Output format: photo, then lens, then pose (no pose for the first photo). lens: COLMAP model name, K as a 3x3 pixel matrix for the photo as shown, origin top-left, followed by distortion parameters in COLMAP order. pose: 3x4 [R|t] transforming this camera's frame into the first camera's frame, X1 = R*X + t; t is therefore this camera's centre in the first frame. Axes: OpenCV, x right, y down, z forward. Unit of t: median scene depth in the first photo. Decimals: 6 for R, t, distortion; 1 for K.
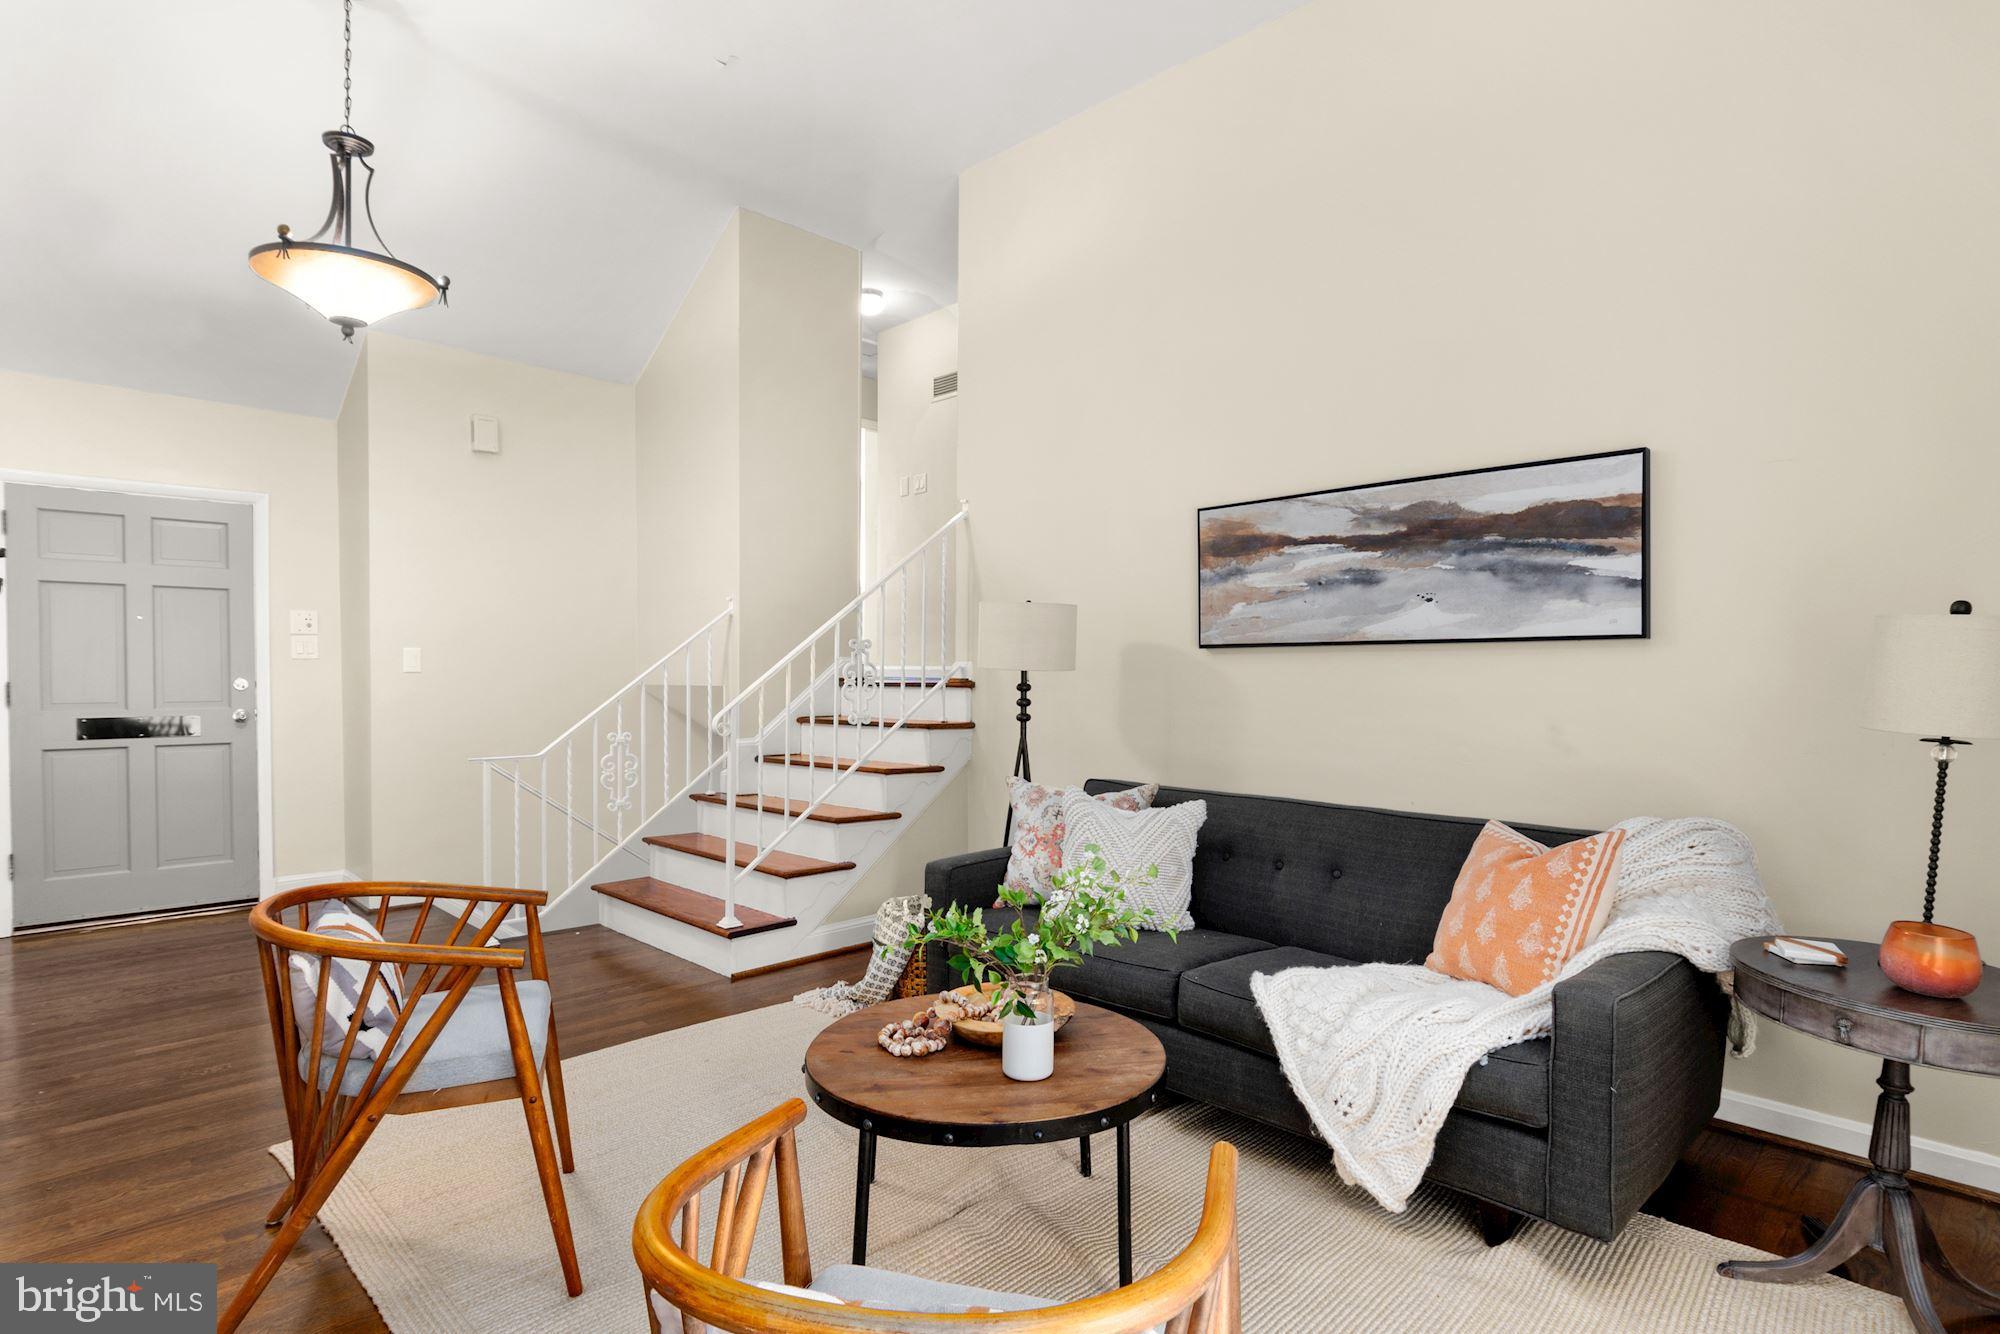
lens RADIAL K [[1013.4, 0, 997.9], [0, 1013.4, 690.3], [0, 0, 1]] dist [-0.026404, 0.010437]
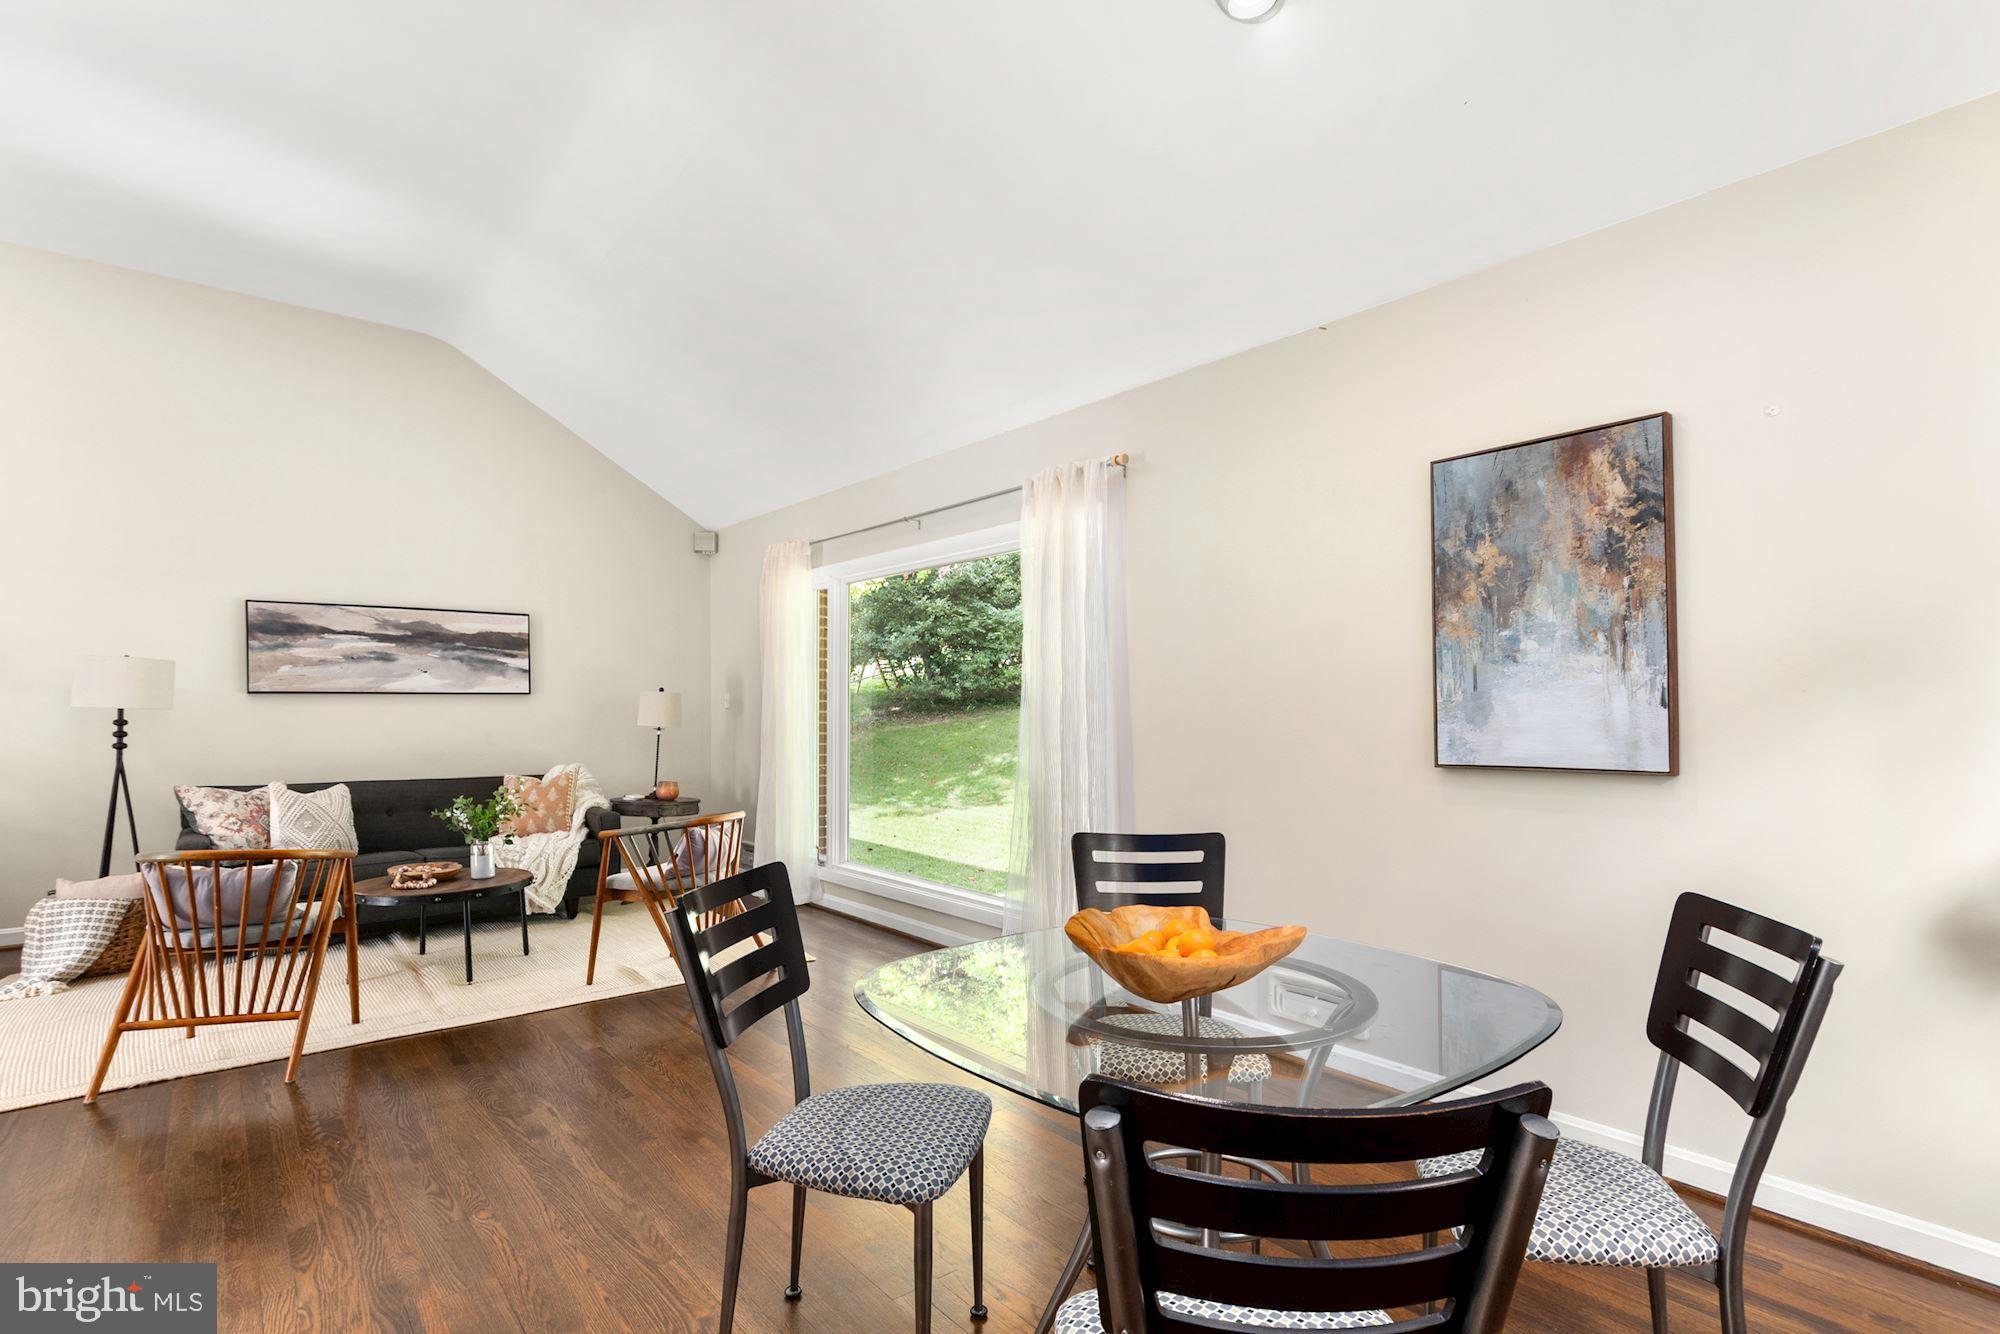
lens RADIAL K [[976.4, 0, 995.6], [0, 976.4, 704.3], [0, 0, 1]] dist [-0.002033, -0.000593]
pose [[0.091622, 0.001690, 0.995792, -1.296572], [0.020614, 0.999781, -0.003594, 0.001811], [-0.995580, 0.020857, 0.091567, -0.254367]]
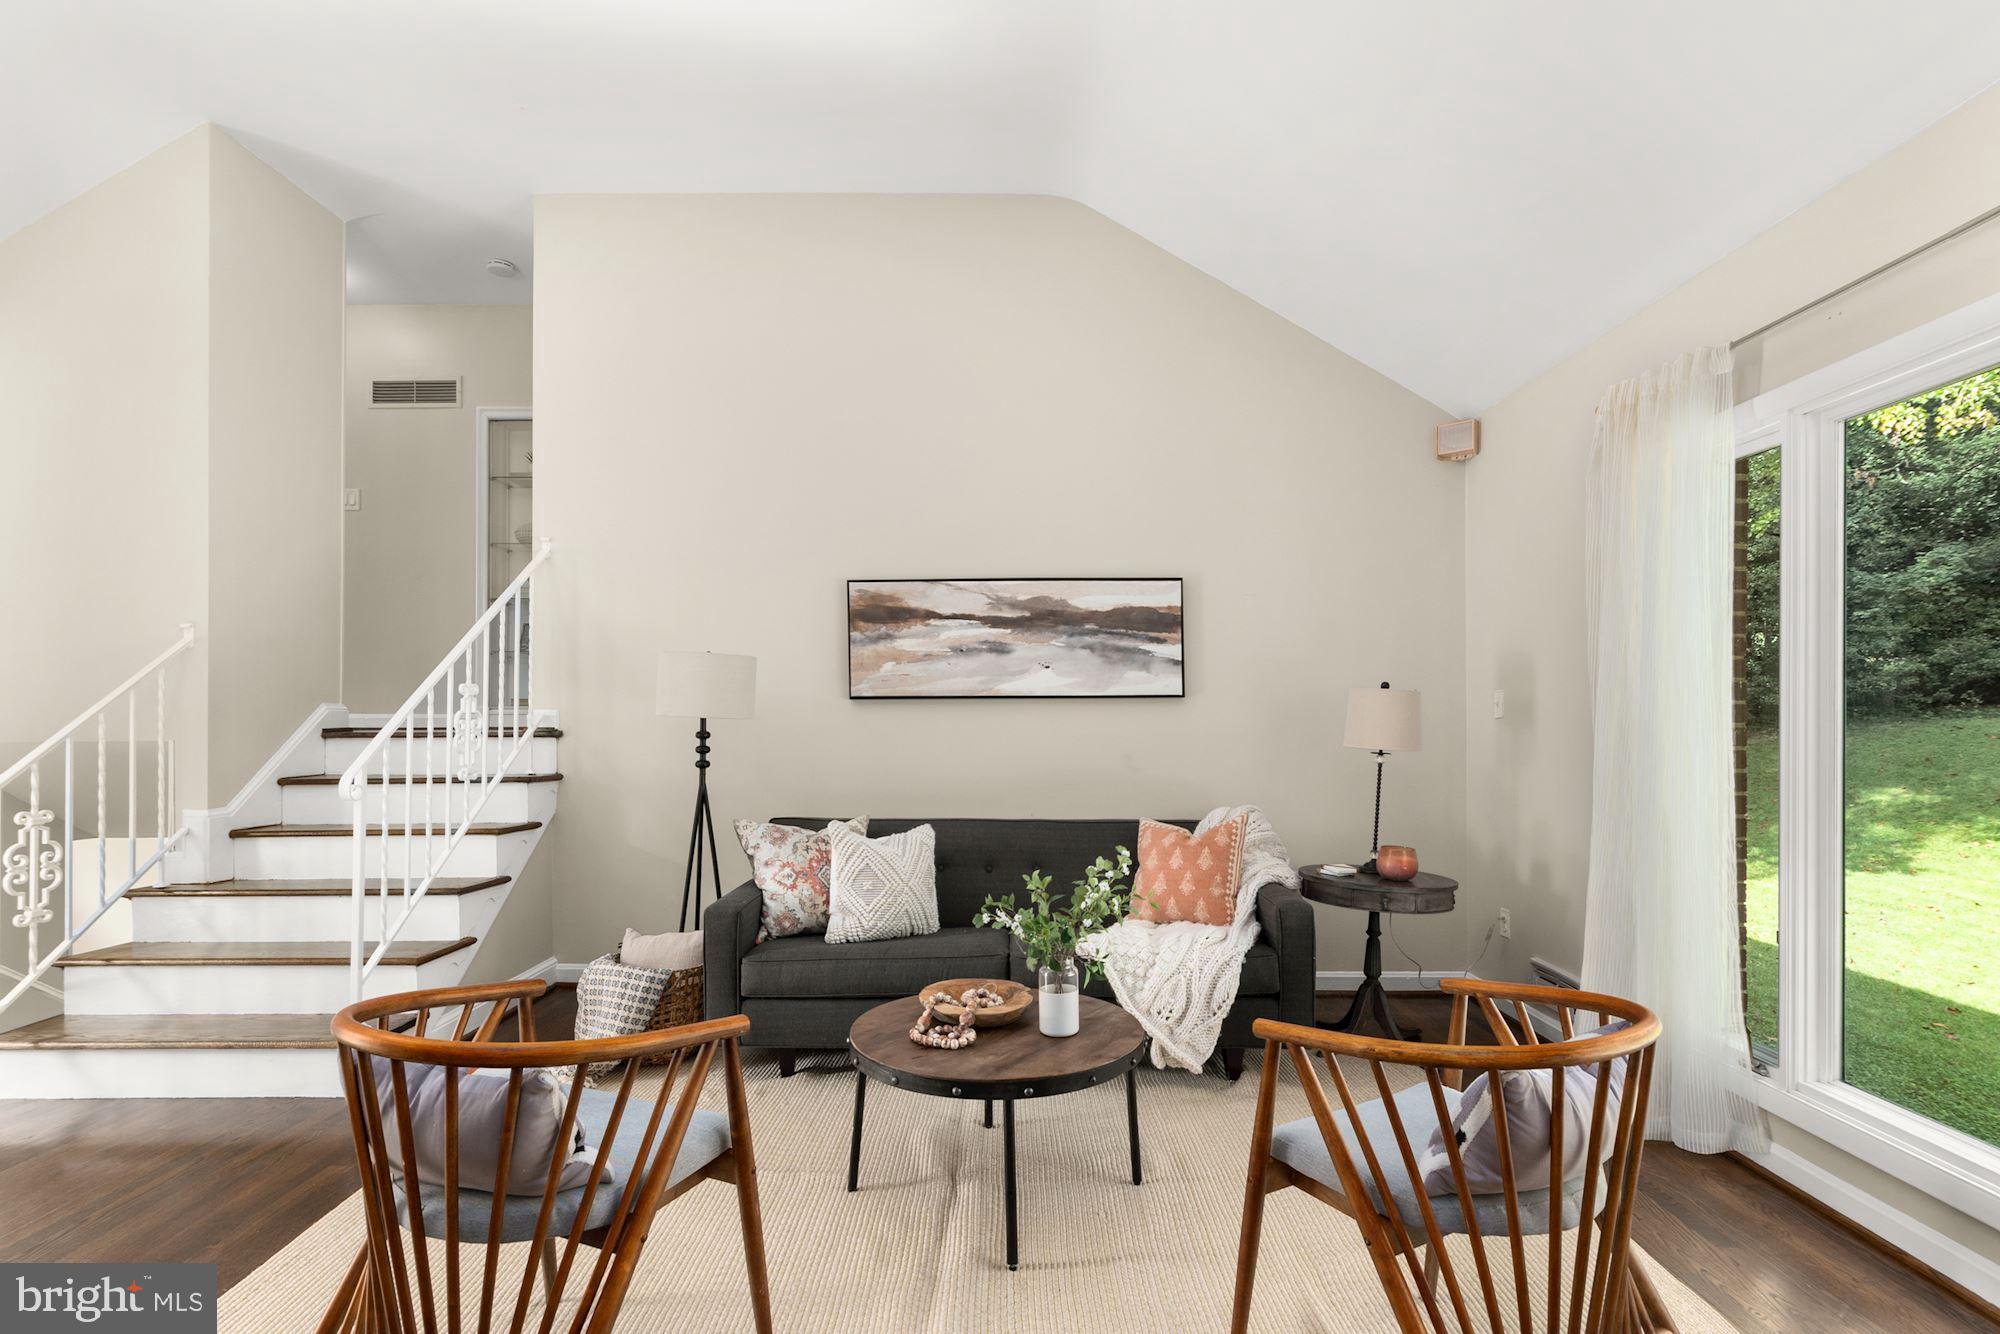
lens RADIAL K [[961.0, 0, 1000.3], [0, 961.0, 716.0], [0, 0, 1]] dist [0.001037, 0.000170]
pose [[0.706121, 0.001380, 0.708090, -0.534453], [0.015559, 0.999726, -0.017464, -0.000375], [-0.707921, 0.023349, 0.705906, 0.110856]]
